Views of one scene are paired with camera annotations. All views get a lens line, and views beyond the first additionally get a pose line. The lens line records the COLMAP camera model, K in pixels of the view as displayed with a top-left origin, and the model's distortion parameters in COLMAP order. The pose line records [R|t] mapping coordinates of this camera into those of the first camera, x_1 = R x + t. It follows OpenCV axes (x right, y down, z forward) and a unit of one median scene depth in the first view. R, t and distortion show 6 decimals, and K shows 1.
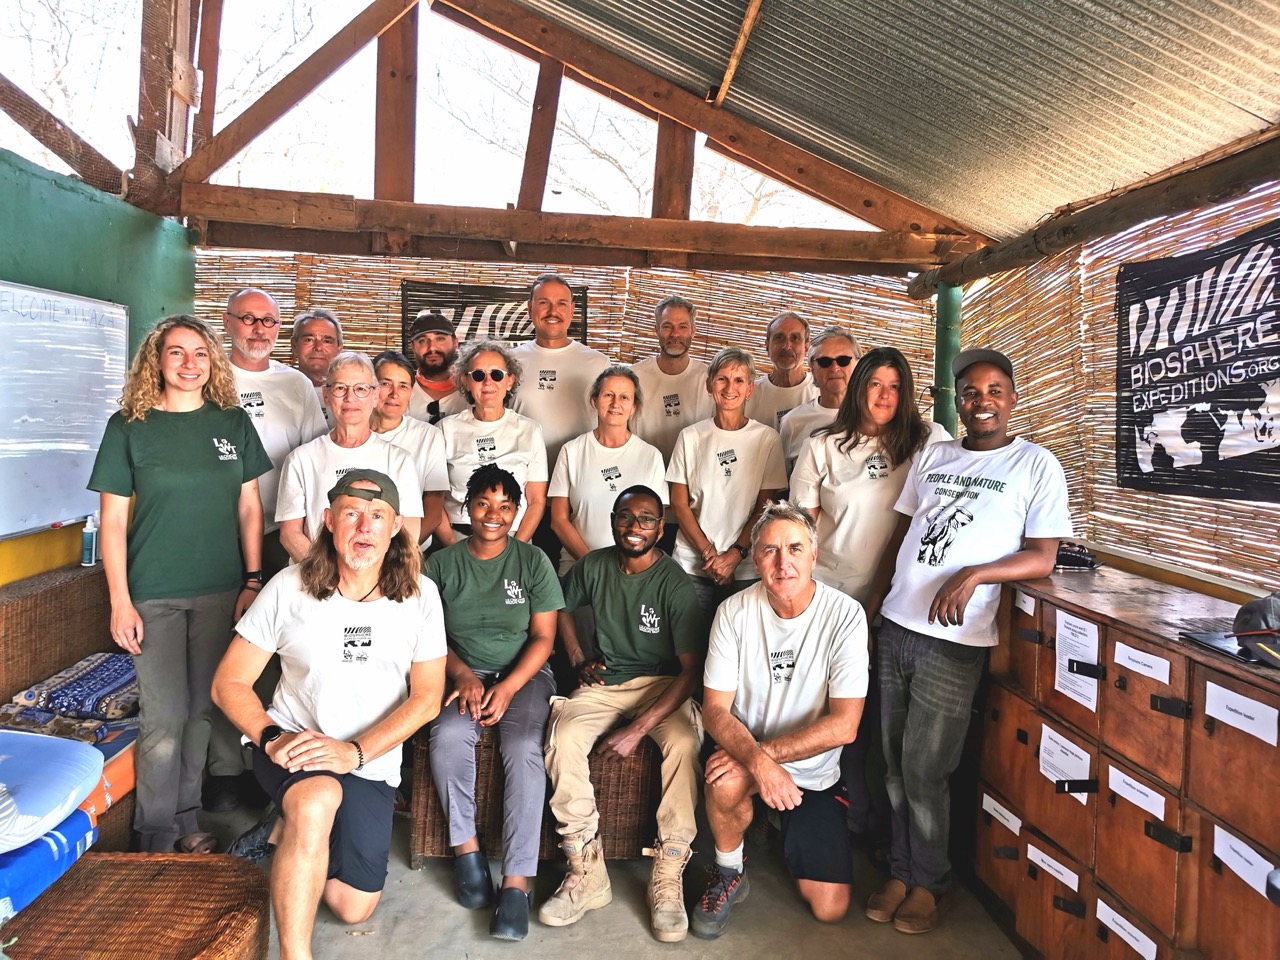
lens RADIAL K [[989.3, 0, 645.7], [0, 989.3, 477.0], [0, 0, 1]] dist [0.063354, -0.091382]
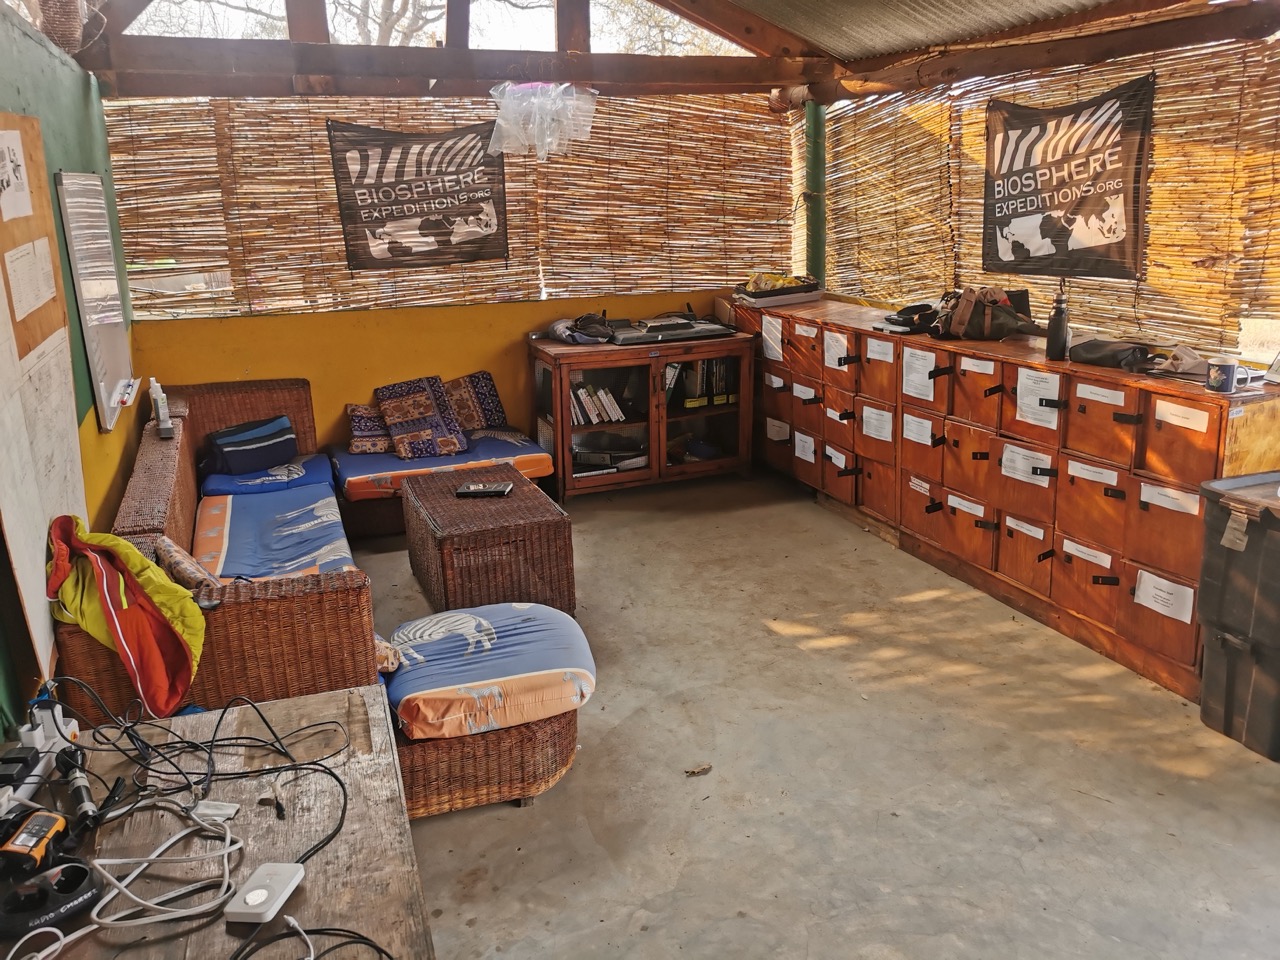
lens RADIAL K [[1018.7, 0, 666.8], [0, 1018.7, 480.1], [0, 0, 1]] dist [0.079229, -0.119915]
pose [[0.946877, -0.149440, 0.284766, -0.268527], [0.085962, 0.970869, 0.223661, -0.047213], [-0.309895, -0.187300, 0.932139, -0.155877]]
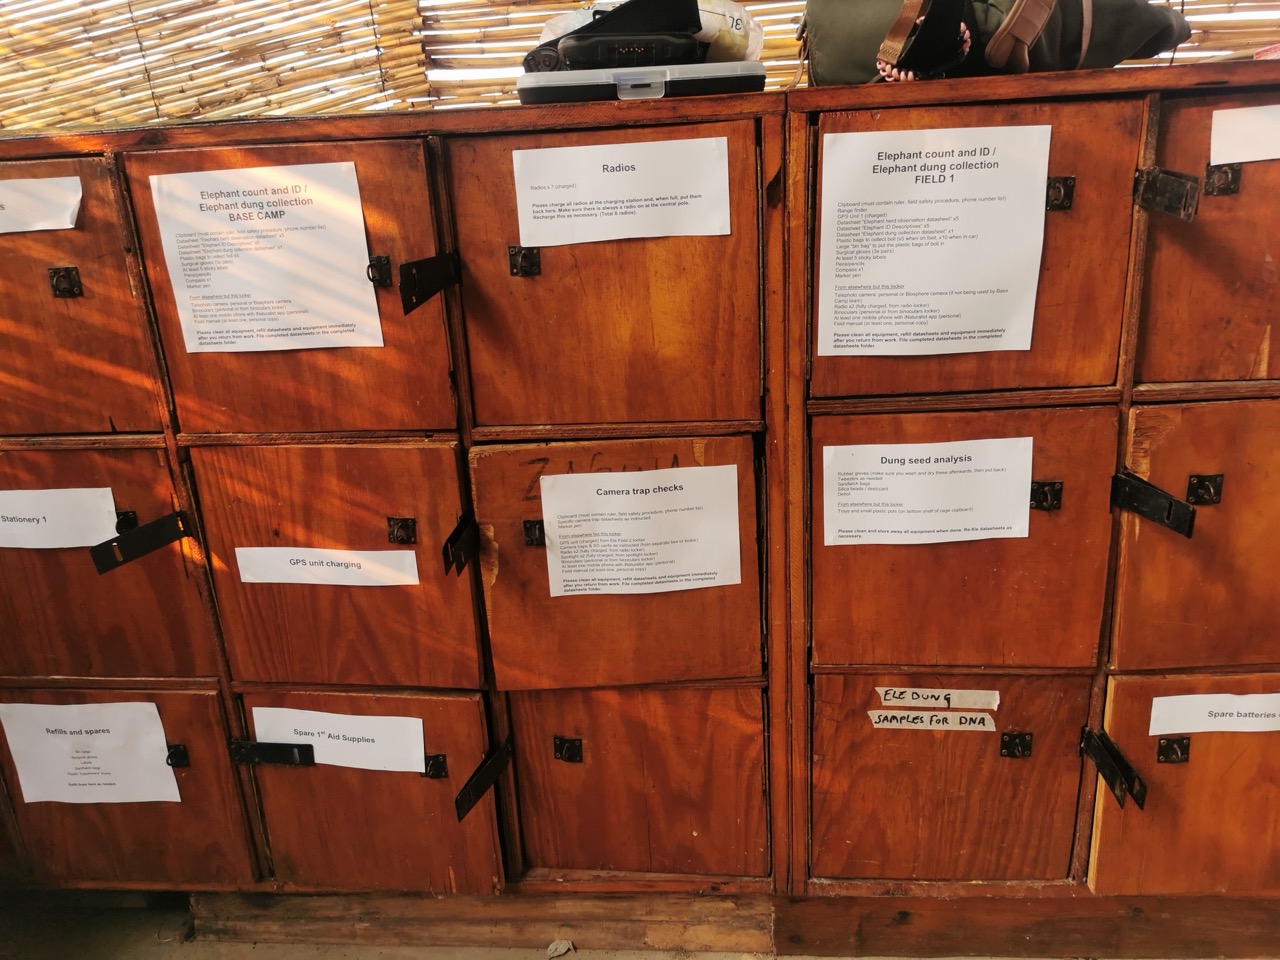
lens RADIAL K [[989.3, 0, 645.7], [0, 989.3, 477.0], [0, 0, 1]] dist [0.063354, -0.091382]
pose [[0.146487, -0.322303, 0.935234, -0.007333], [0.126656, 0.943762, 0.305404, 0.052621], [-0.981071, 0.073716, 0.179071, 0.606956]]
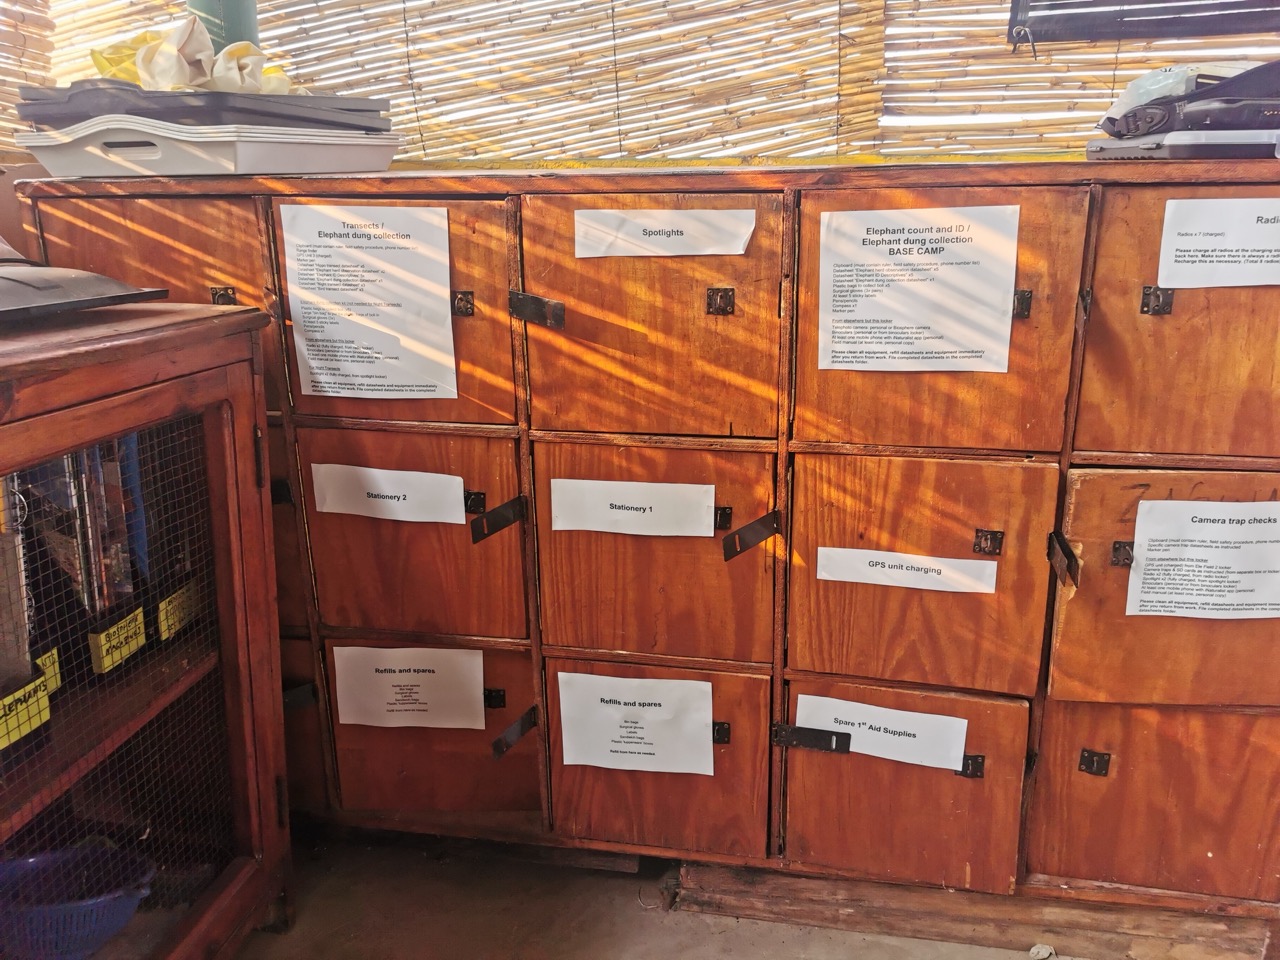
lens RADIAL K [[989.3, 0, 645.7], [0, 989.3, 477.0], [0, 0, 1]] dist [0.063354, -0.091382]
pose [[0.247496, -0.281048, 0.927231, -0.046869], [0.088684, 0.959558, 0.267175, 0.039312], [-0.964822, 0.016106, 0.262411, 0.707724]]
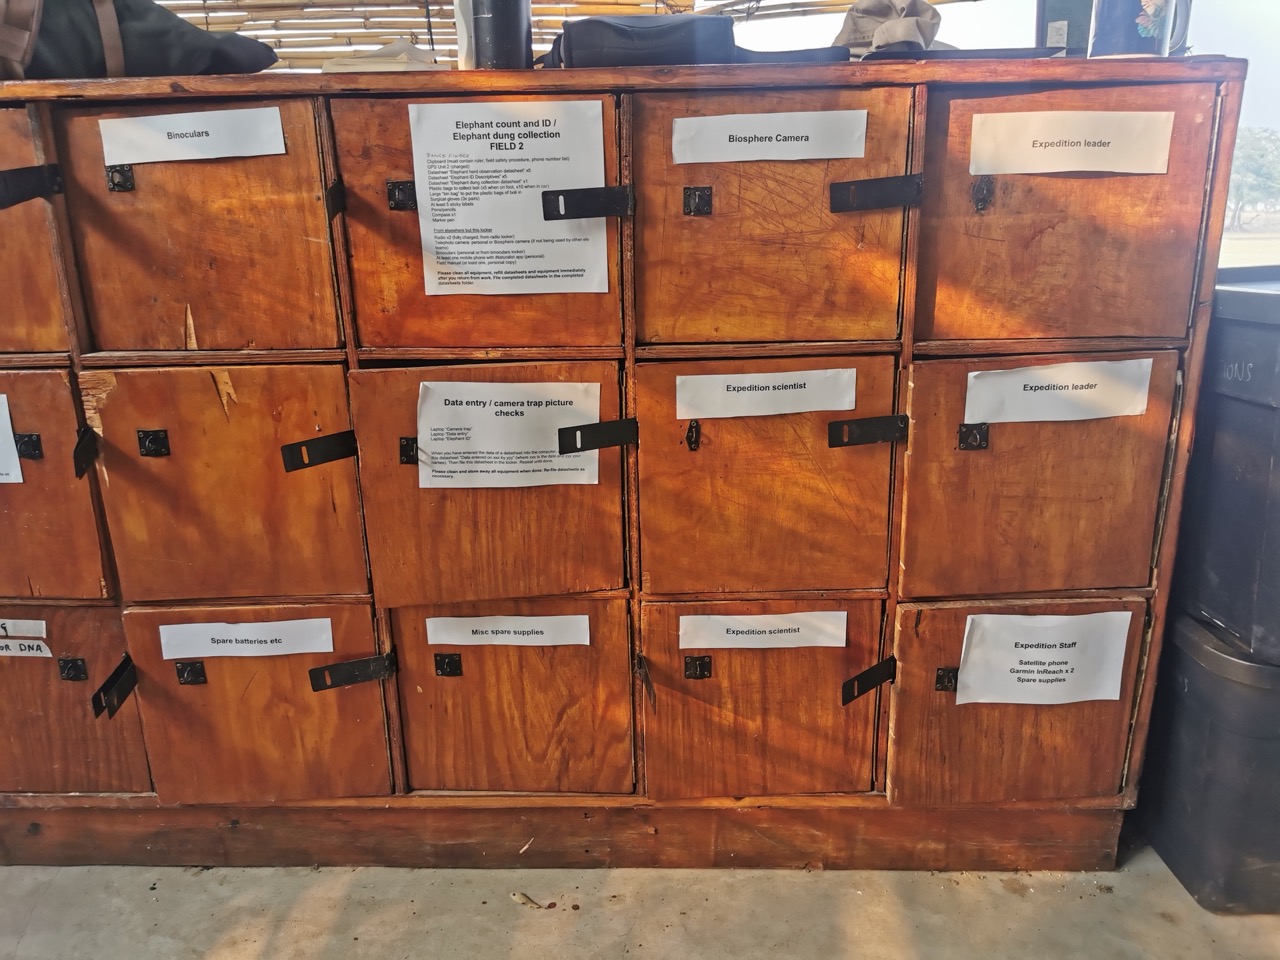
lens RADIAL K [[989.3, 0, 645.7], [0, 989.3, 477.0], [0, 0, 1]] dist [0.063354, -0.091382]
pose [[0.104642, -0.309092, 0.945258, -0.015908], [0.090910, 0.949469, 0.300406, 0.076641], [-0.990346, 0.054499, 0.127454, 0.401021]]
